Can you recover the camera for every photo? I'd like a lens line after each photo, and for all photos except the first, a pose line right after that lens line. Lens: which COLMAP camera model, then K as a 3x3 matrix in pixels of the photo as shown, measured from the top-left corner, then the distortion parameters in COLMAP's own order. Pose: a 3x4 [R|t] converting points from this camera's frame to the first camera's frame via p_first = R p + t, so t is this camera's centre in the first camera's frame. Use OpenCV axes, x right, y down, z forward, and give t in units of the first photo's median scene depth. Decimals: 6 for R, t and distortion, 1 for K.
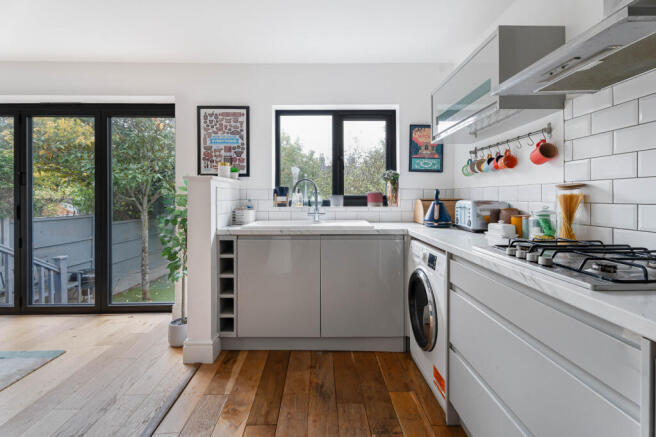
lens RADIAL K [[300.3, 0, 327.5], [0, 300.3, 196.6], [0, 0, 1]] dist [-0.002776, -0.000210]
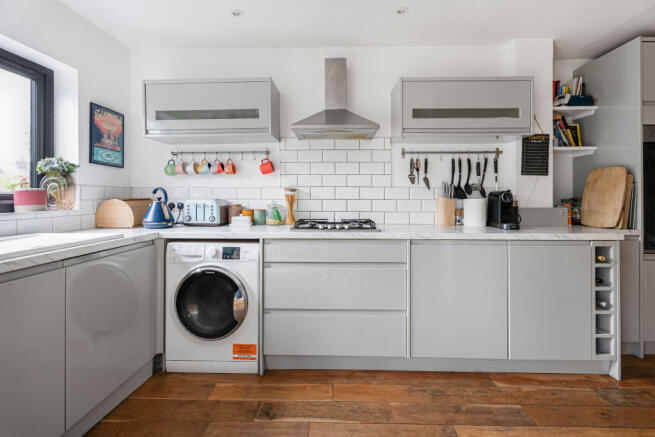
lens RADIAL K [[305.1, 0, 328.4], [0, 305.1, 196.1], [0, 0, 1]] dist [0.001429, 0.000187]
pose [[0.051663, 0.002930, 0.998660, -0.608106], [0.001913, 0.999994, -0.003033, 0.005509], [-0.998663, 0.002067, 0.051657, 0.454890]]
